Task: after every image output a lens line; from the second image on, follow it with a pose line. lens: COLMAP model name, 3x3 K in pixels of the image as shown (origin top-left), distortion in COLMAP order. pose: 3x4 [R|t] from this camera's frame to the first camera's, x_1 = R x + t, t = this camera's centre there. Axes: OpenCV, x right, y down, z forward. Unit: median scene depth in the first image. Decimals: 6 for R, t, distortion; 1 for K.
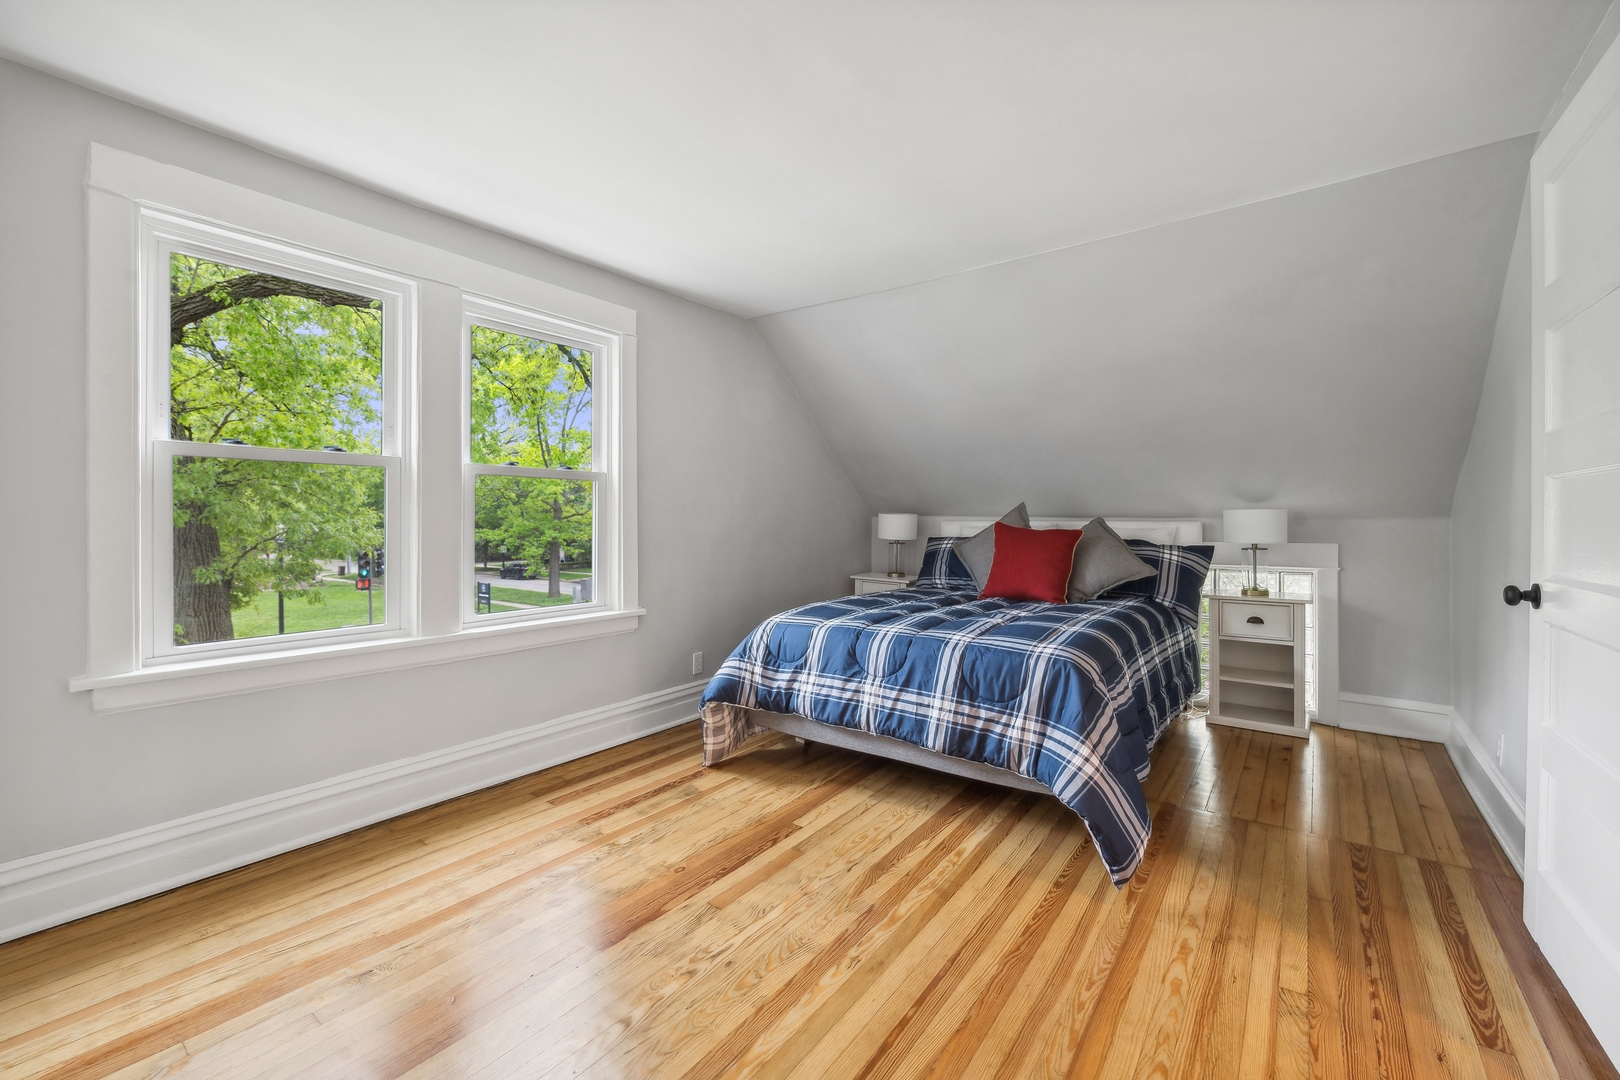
lens RADIAL K [[657.9, 0, 807.5], [0, 657.9, 523.3], [0, 0, 1]] dist [-0.002322, -0.000270]
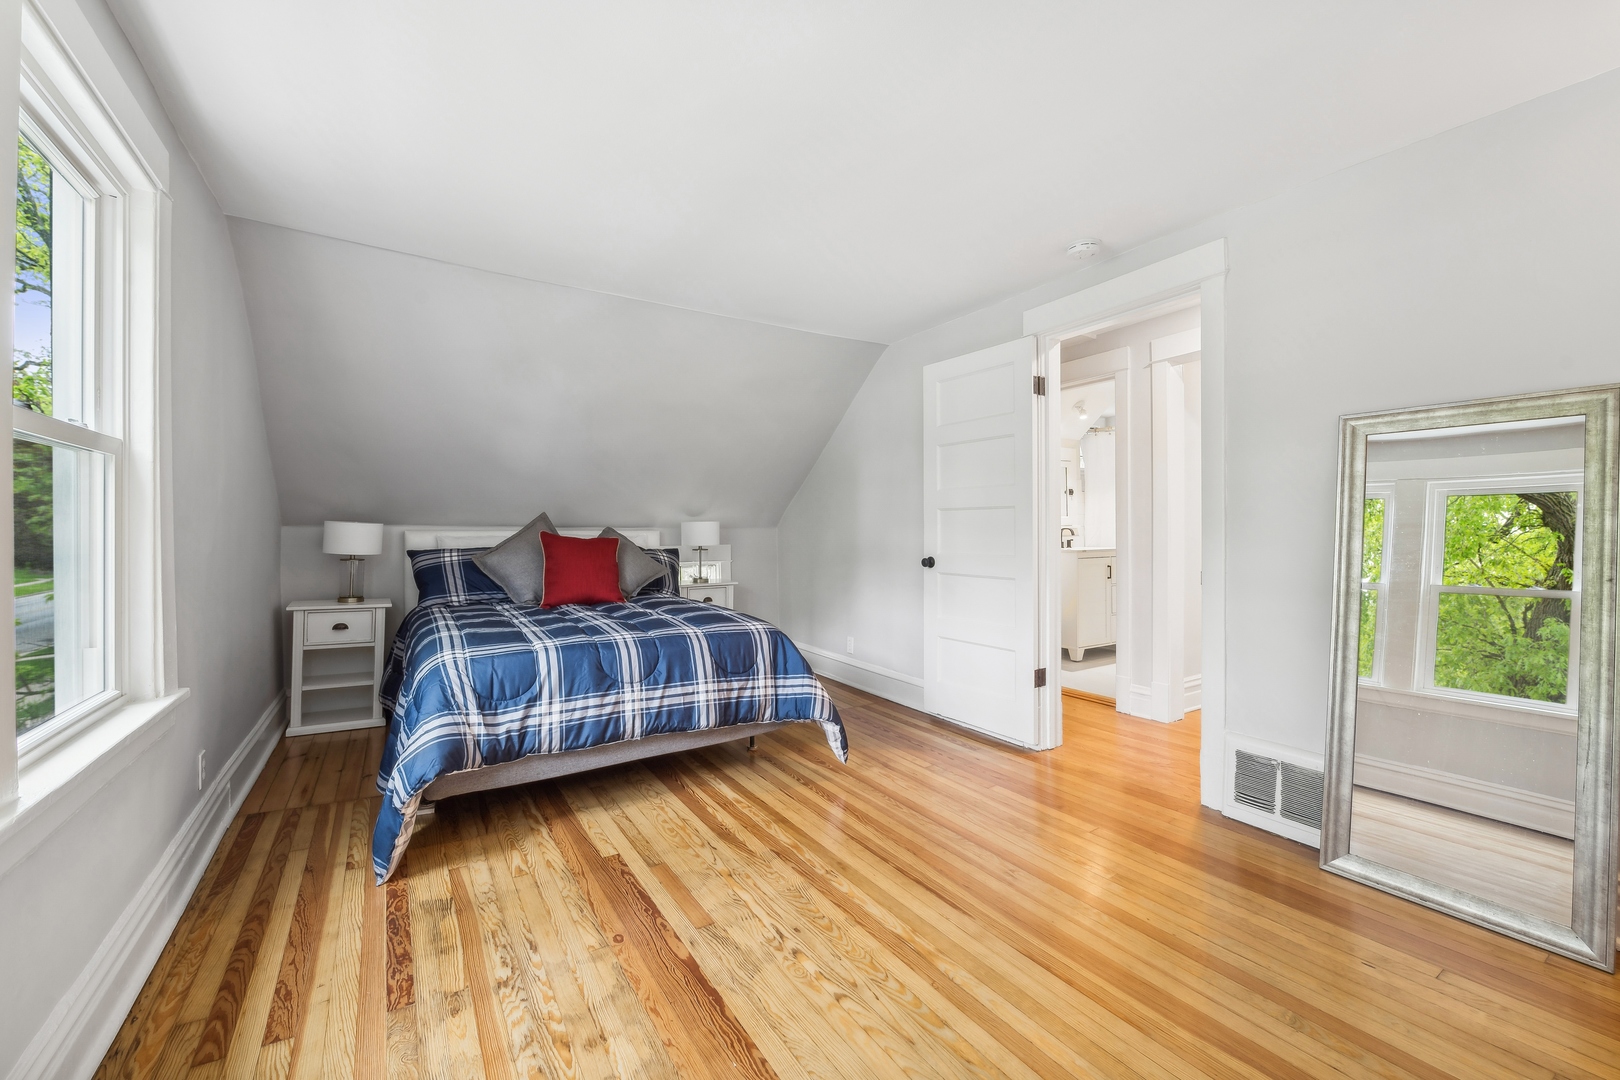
lens RADIAL K [[657.9, 0, 807.5], [0, 657.9, 523.3], [0, 0, 1]] dist [-0.002322, -0.000270]
pose [[0.353064, 0.005286, 0.935584, -0.779250], [0.006773, 0.999943, -0.008205, -0.005098], [-0.935575, 0.009233, 0.353008, 0.393550]]
